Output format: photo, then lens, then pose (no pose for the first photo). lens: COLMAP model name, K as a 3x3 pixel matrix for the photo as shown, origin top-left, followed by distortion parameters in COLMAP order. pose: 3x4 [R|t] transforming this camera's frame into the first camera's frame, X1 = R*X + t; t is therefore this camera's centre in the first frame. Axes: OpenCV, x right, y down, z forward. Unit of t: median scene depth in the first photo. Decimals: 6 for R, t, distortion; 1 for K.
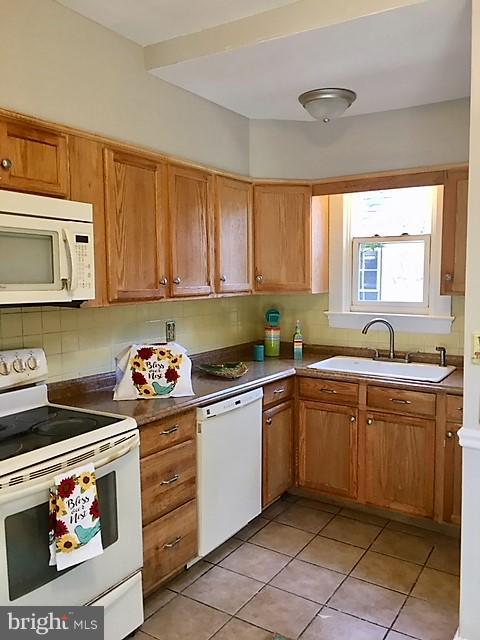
lens RADIAL K [[538.6, 0, 234.8], [0, 538.6, 318.9], [0, 0, 1]] dist [0.040111, -0.024673]
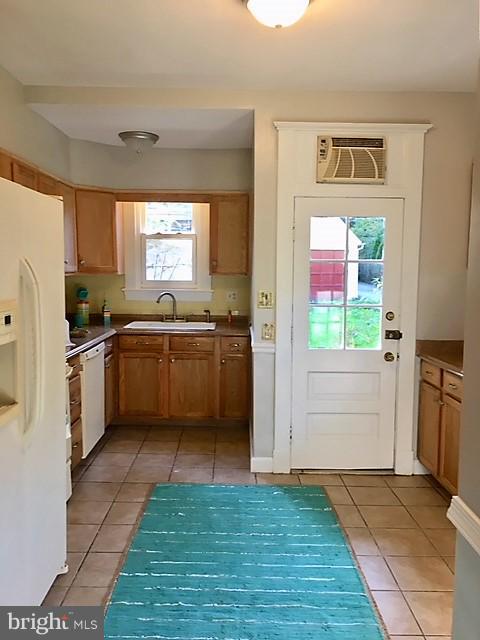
lens RADIAL K [[538.6, 0, 241.5], [0, 538.6, 320.5], [0, 0, 1]] dist [0.040111, -0.024673]
pose [[0.833594, -0.046220, 0.550441, -0.384368], [0.034171, 0.998899, 0.032128, 0.038185], [-0.551320, -0.007972, 0.834256, -0.320172]]
